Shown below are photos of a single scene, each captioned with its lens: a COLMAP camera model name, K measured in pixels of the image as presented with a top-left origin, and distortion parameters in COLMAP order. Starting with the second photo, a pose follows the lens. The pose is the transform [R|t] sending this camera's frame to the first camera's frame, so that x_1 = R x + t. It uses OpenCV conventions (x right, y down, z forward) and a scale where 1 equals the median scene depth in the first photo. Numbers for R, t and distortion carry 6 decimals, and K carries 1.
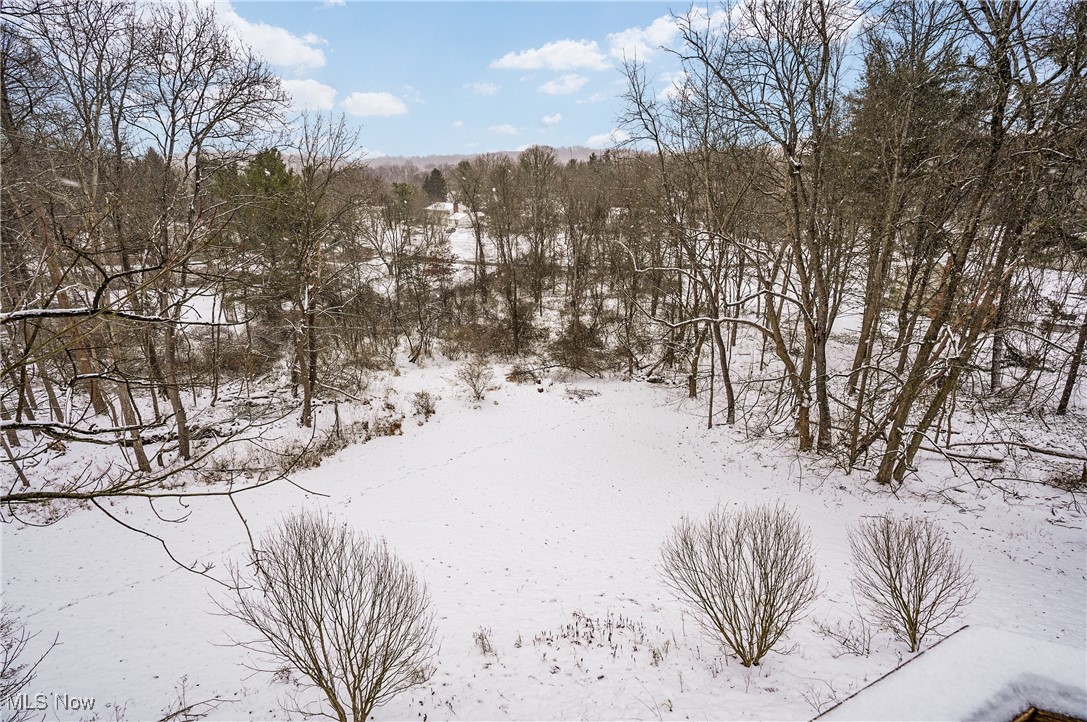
lens RADIAL K [[528.2, 0, 544.7], [0, 528.2, 346.1], [0, 0, 1]] dist [-0.001185, 0.000068]
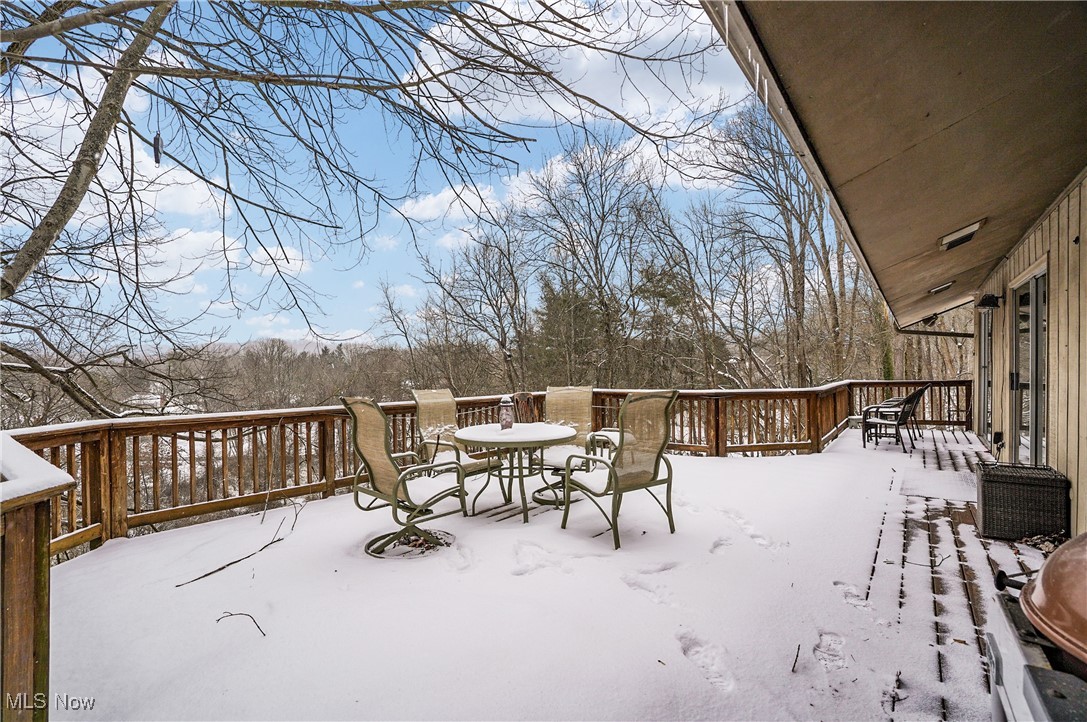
lens RADIAL K [[528.2, 0, 544.7], [0, 528.2, 346.1], [0, 0, 1]] dist [-0.001185, 0.000068]
pose [[0.880249, 0.011504, 0.474373, -0.112879], [0.153647, 0.938937, -0.307879, 0.089250], [-0.448948, 0.343897, 0.824731, -0.227683]]
